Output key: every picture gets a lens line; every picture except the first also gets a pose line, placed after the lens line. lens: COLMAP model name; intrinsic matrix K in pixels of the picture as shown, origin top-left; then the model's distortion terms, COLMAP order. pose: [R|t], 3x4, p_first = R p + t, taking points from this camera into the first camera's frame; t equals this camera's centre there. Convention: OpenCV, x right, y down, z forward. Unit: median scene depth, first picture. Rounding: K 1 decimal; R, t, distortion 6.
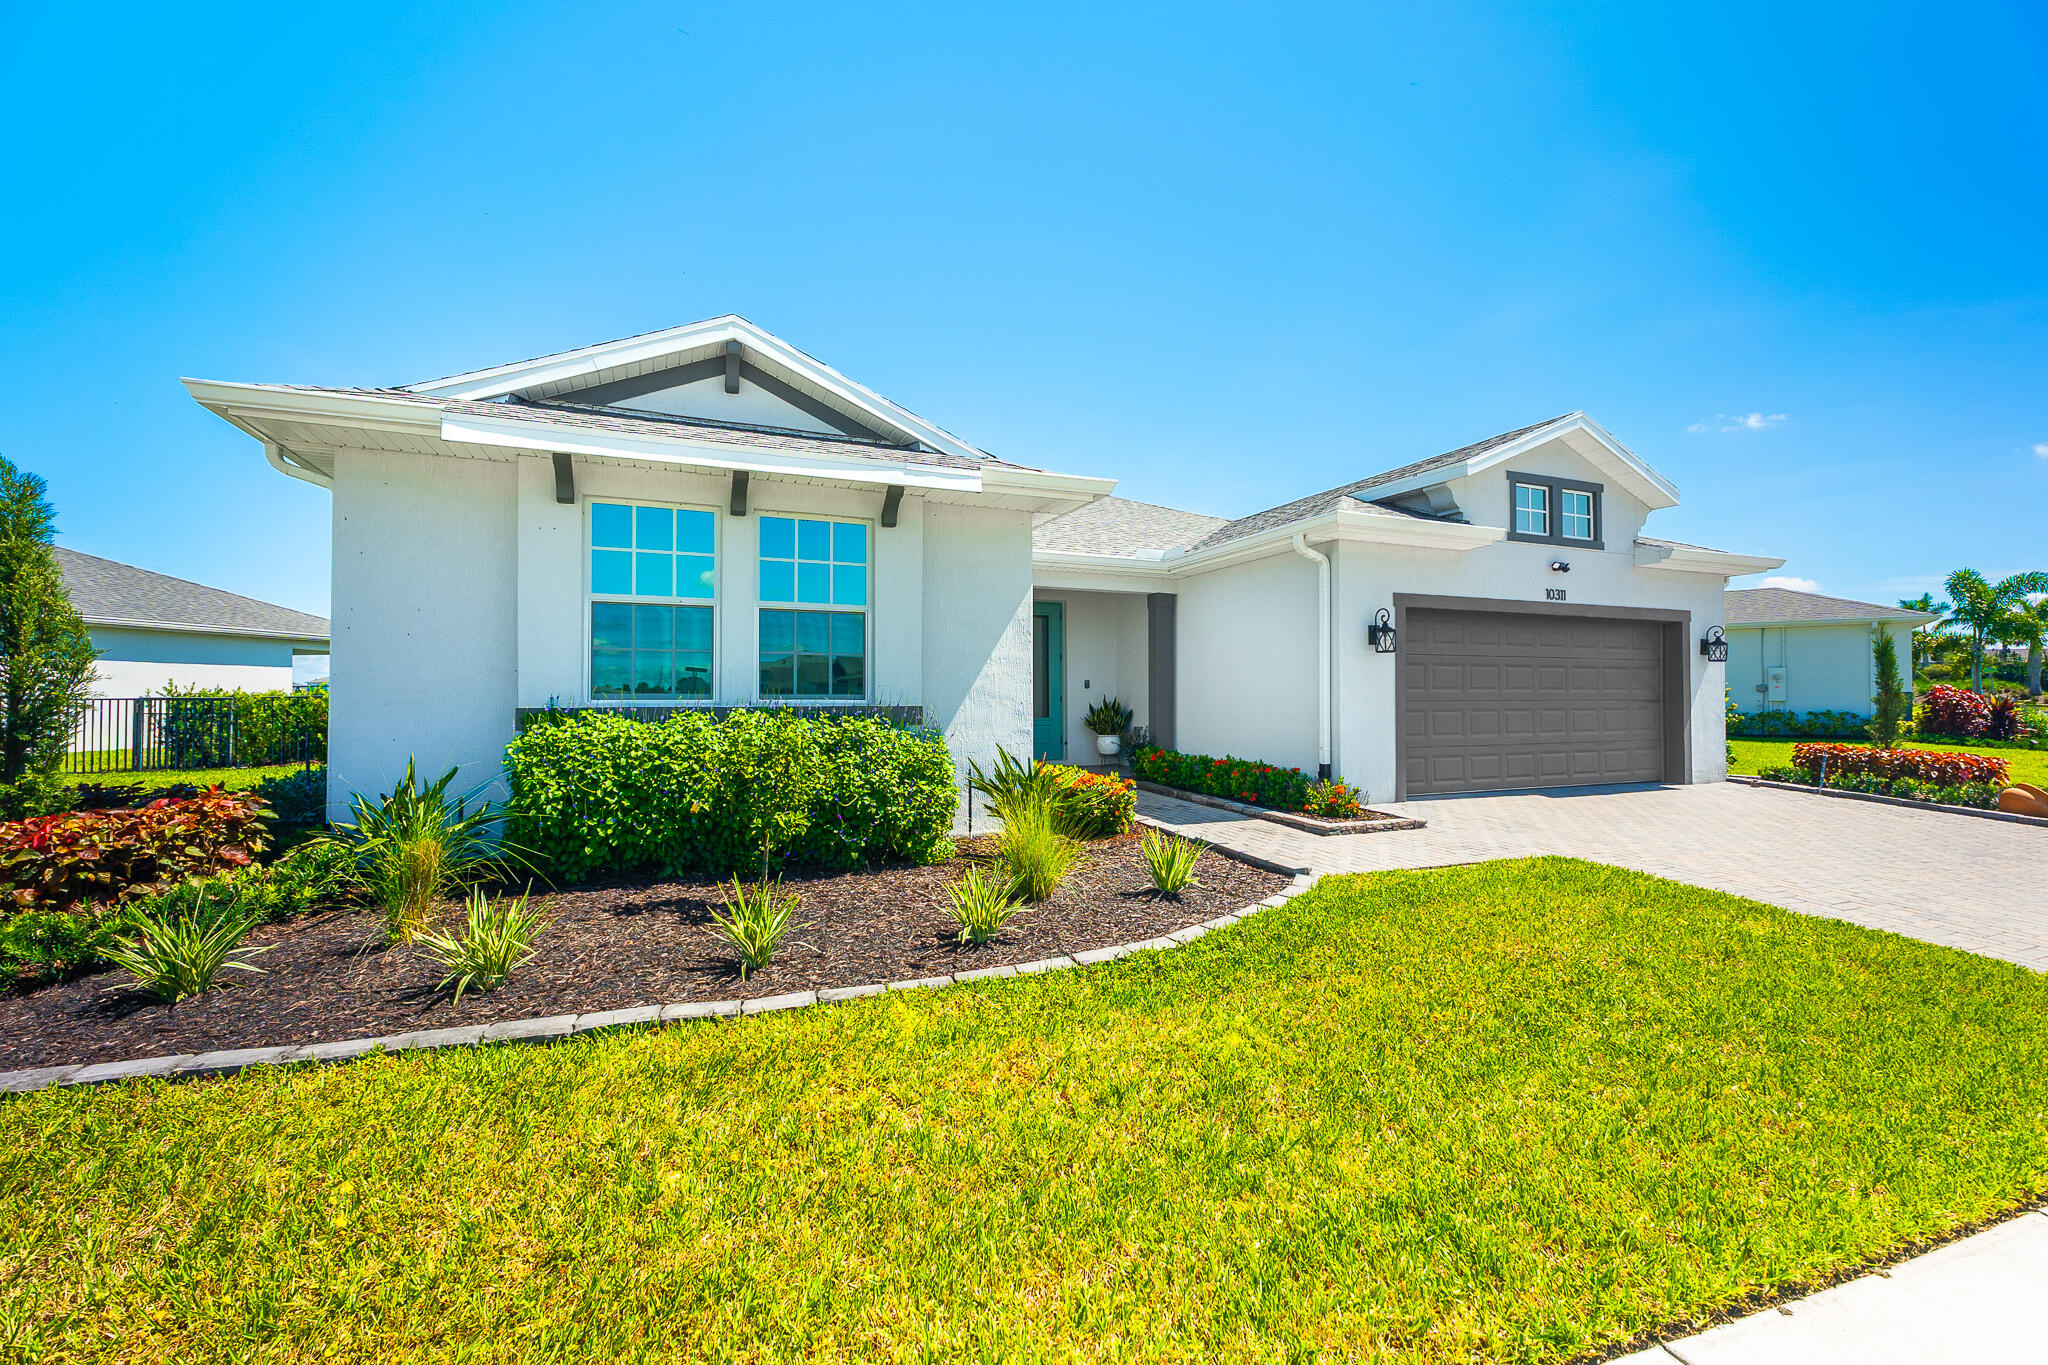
lens RADIAL K [[894.4, 0, 1021.7], [0, 894.4, 683.9], [0, 0, 1]] dist [-0.016789, 0.006230]
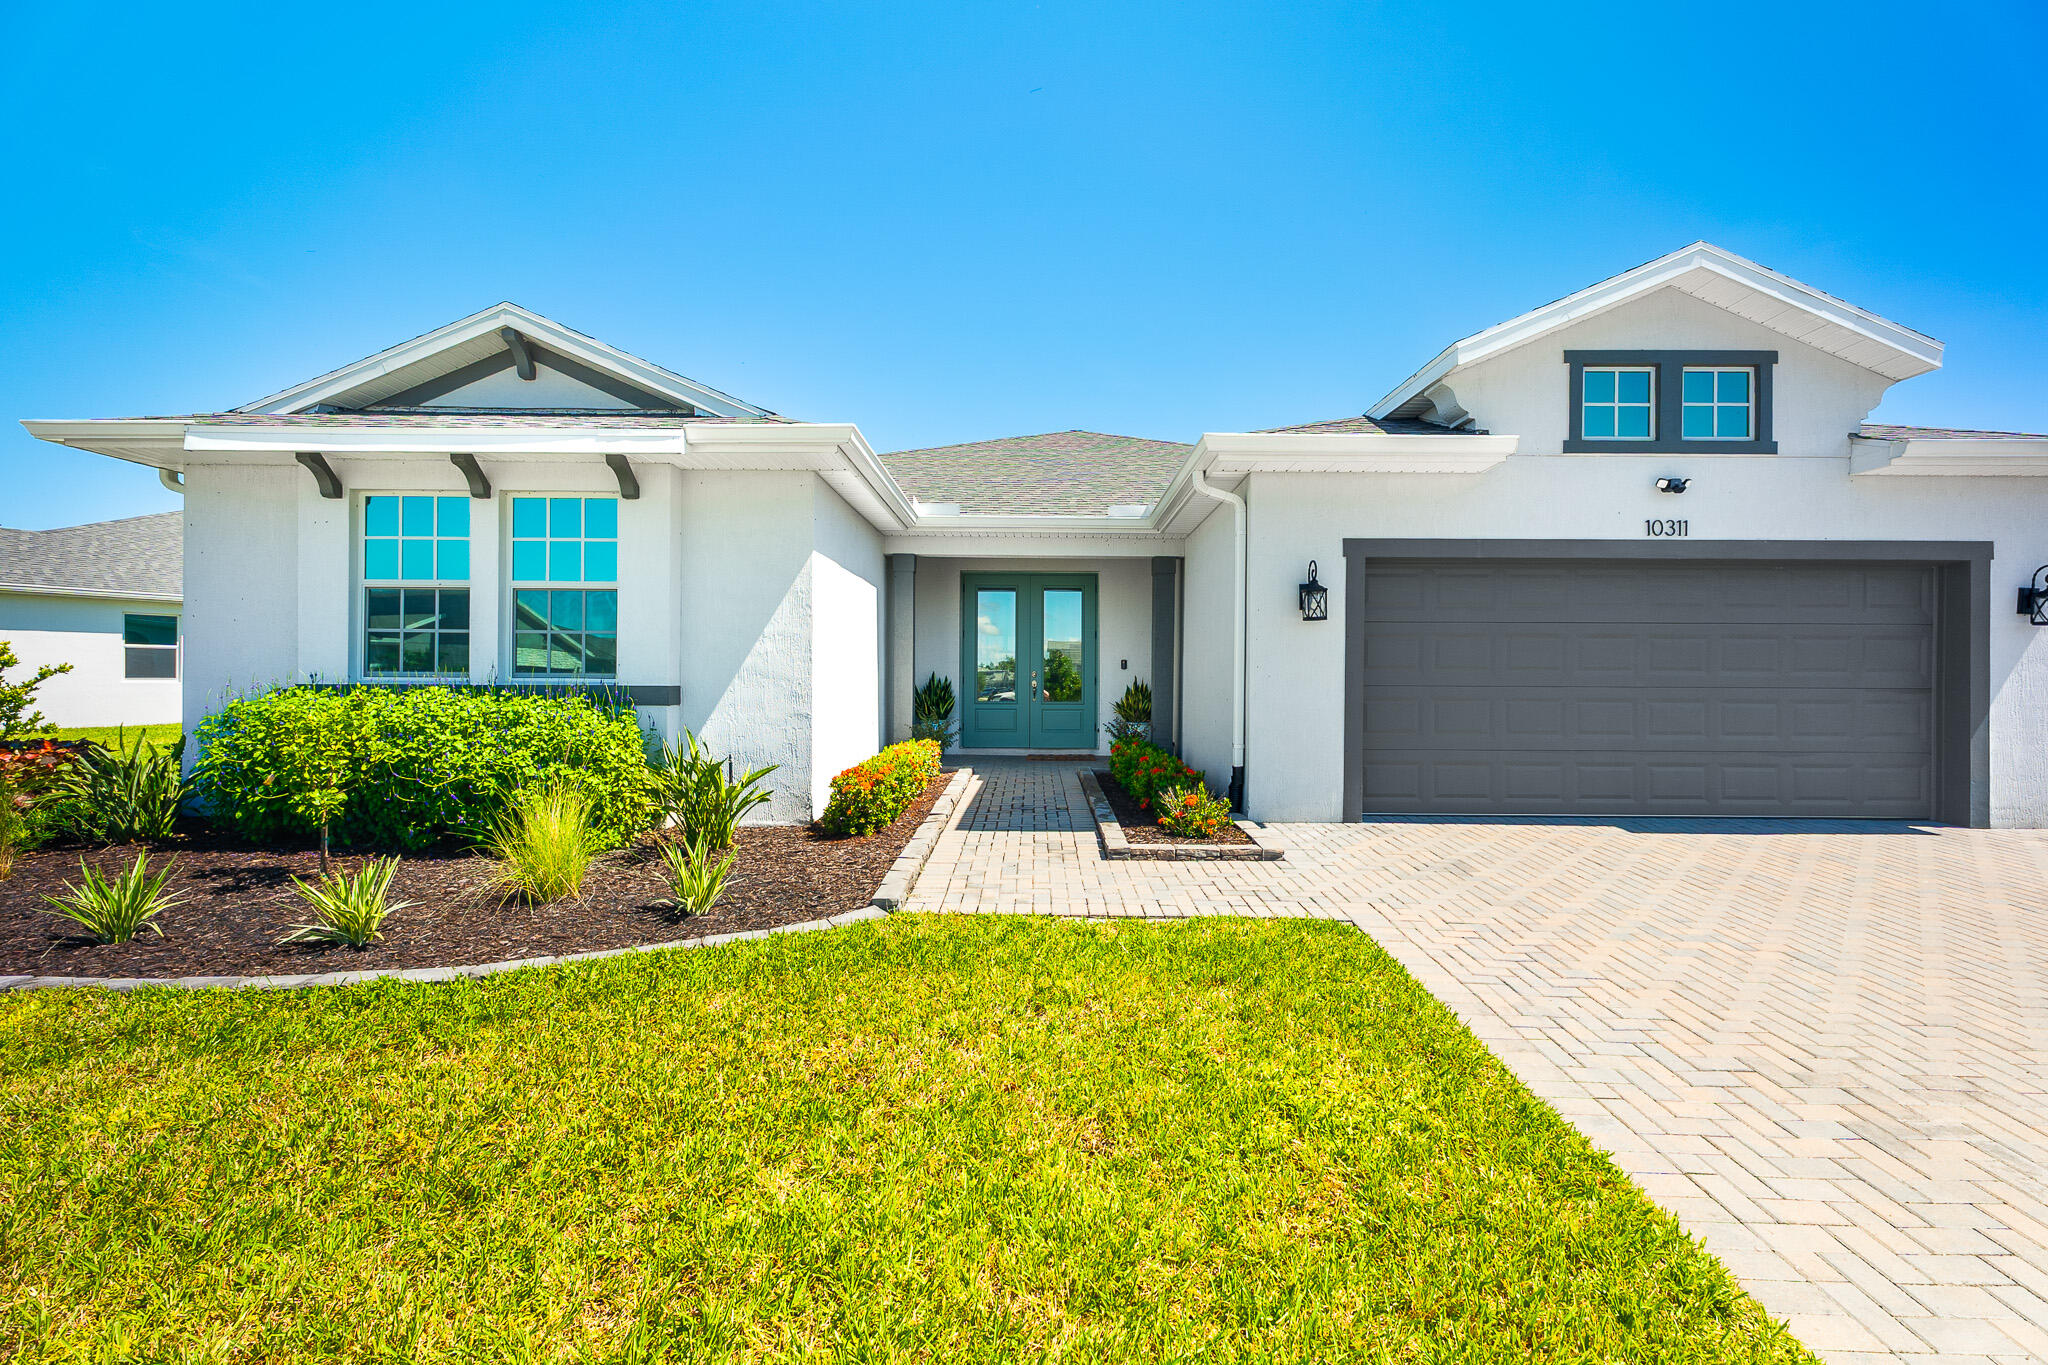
lens RADIAL K [[894.4, 0, 1023.5], [0, 894.4, 680.5], [0, 0, 1]] dist [-0.016789, 0.006230]
pose [[0.917014, 0.005737, -0.398814, 0.563486], [0.000252, 0.999888, 0.014962, 0.004637], [0.398855, -0.013821, 0.916910, 0.263713]]
